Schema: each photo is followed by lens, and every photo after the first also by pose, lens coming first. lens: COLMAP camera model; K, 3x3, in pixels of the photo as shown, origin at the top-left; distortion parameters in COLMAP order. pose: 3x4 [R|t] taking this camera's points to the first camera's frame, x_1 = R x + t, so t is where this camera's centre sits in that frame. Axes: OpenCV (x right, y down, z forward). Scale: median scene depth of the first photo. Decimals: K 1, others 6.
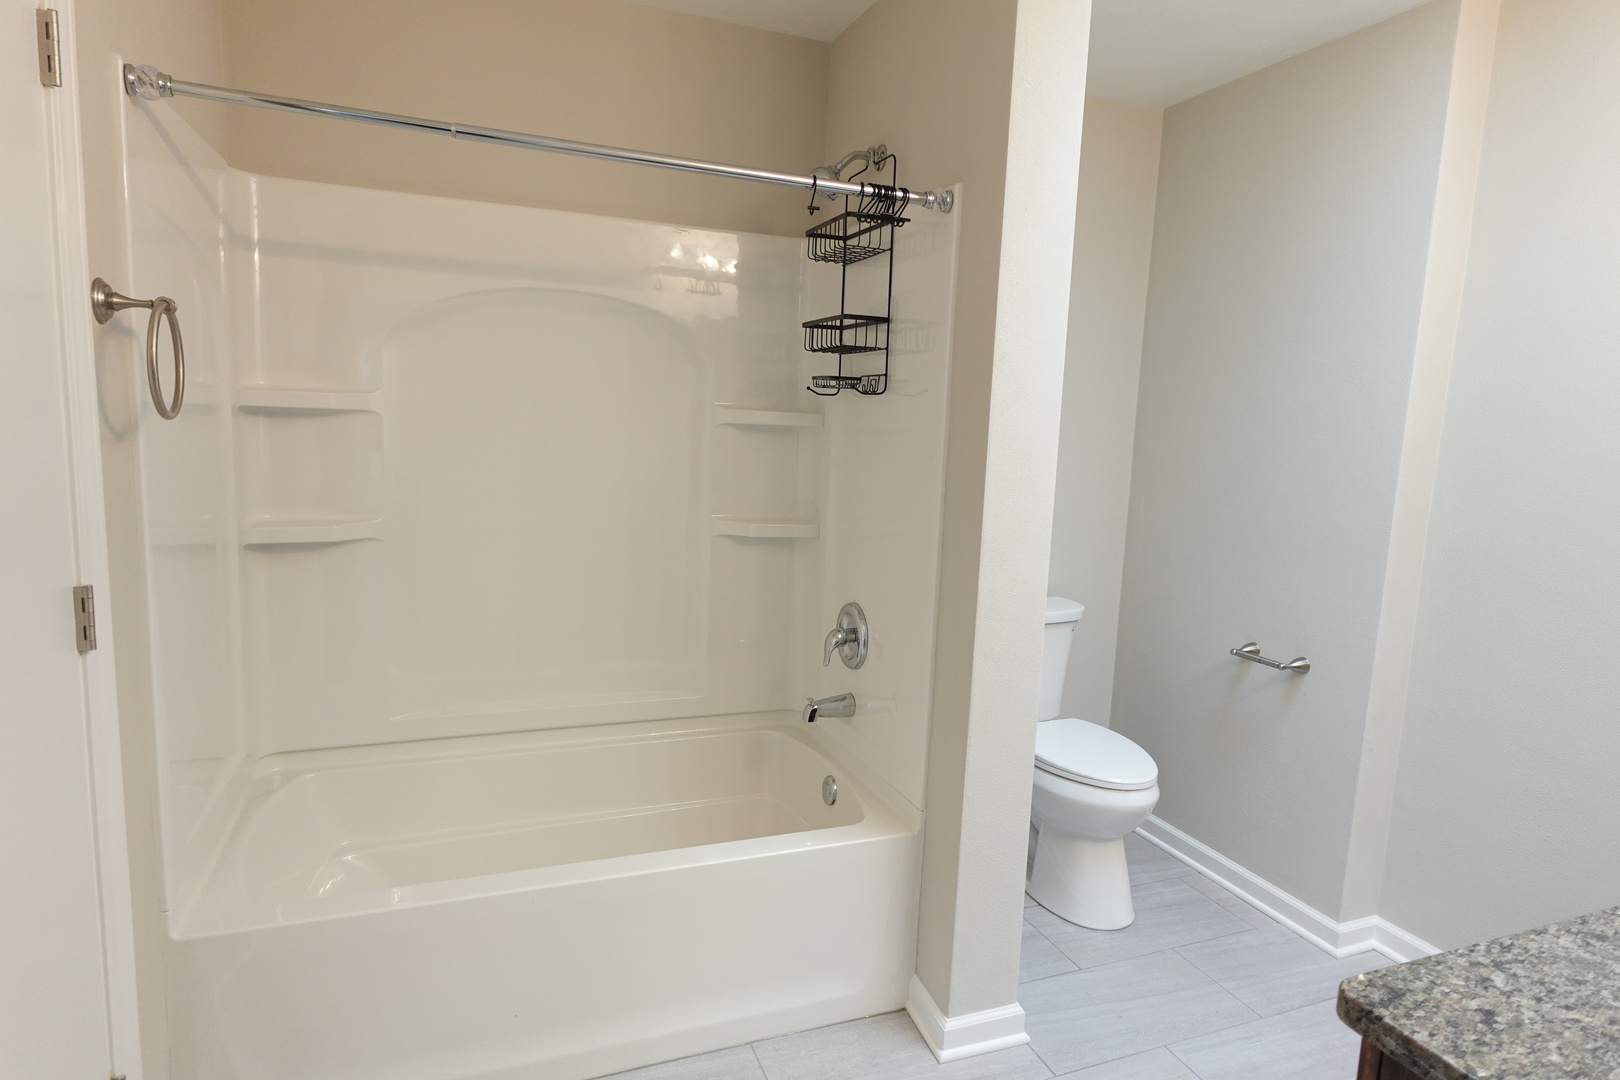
lens RADIAL K [[917.8, 0, 811.7], [0, 917.8, 542.1], [0, 0, 1]] dist [-0.007213, 0.005824]
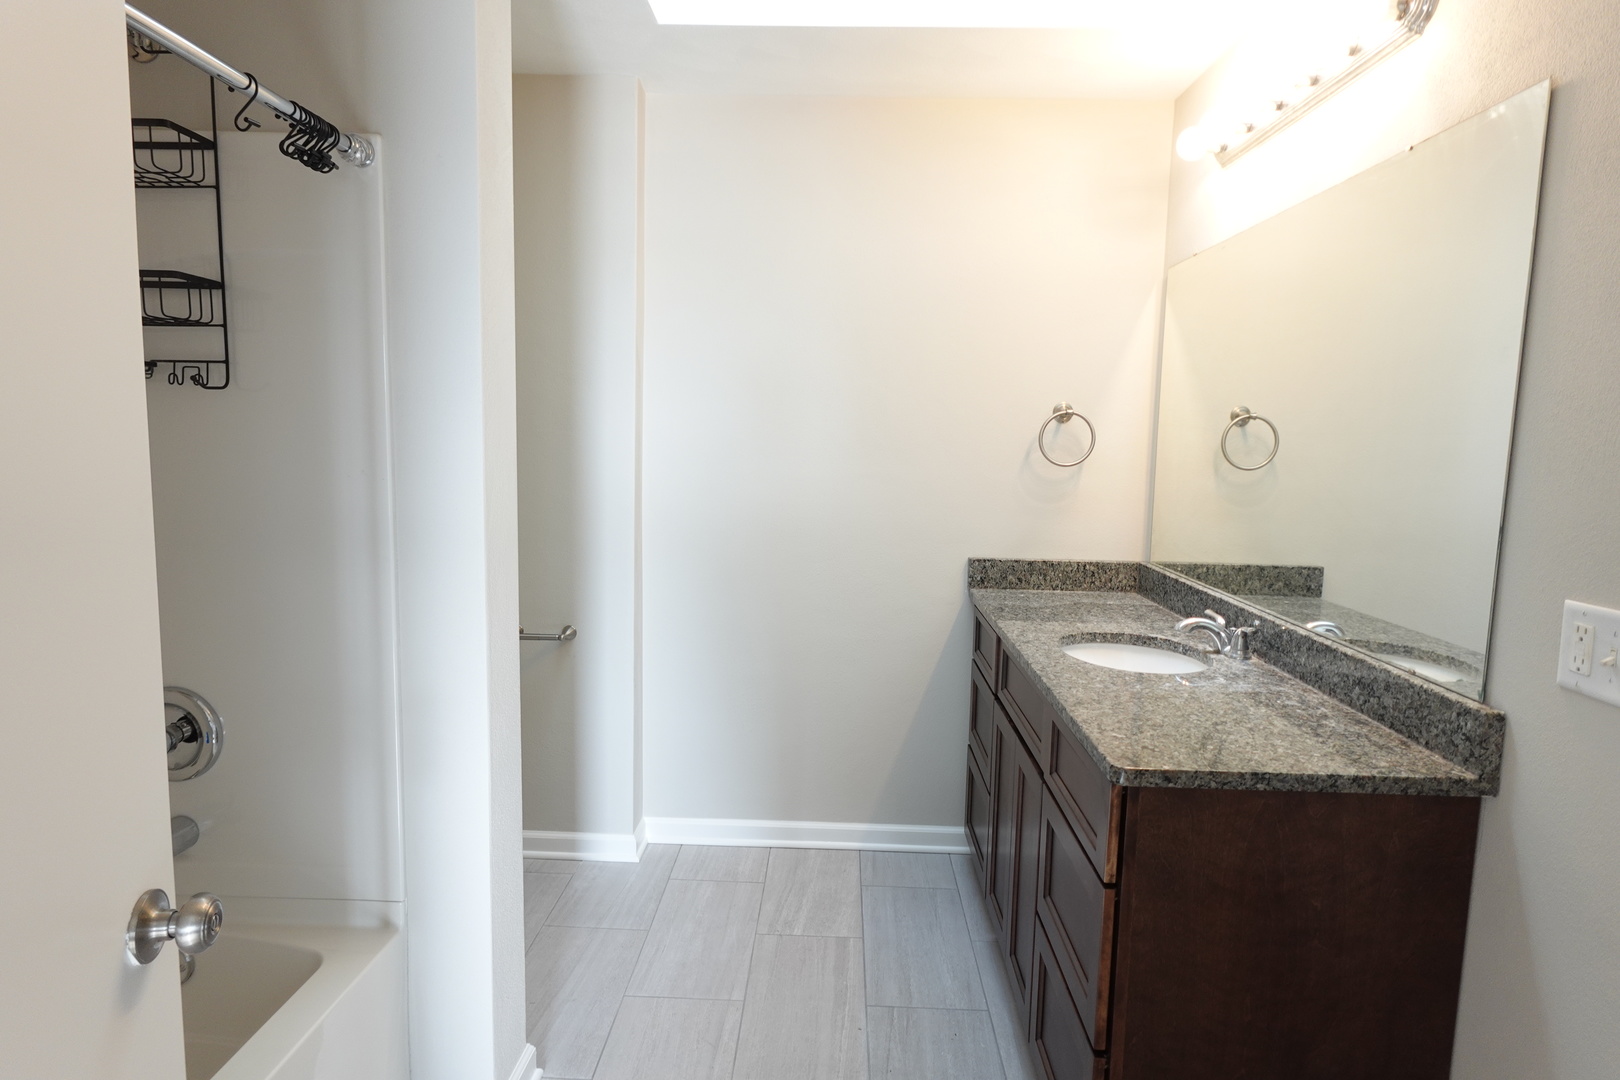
lens RADIAL K [[917.8, 0, 812.6], [0, 917.8, 538.1], [0, 0, 1]] dist [-0.007213, 0.005824]
pose [[0.390504, -0.130709, 0.911275, -0.418963], [0.117250, 0.988870, 0.091594, -0.056391], [-0.913104, 0.071079, 0.401483, 0.299669]]
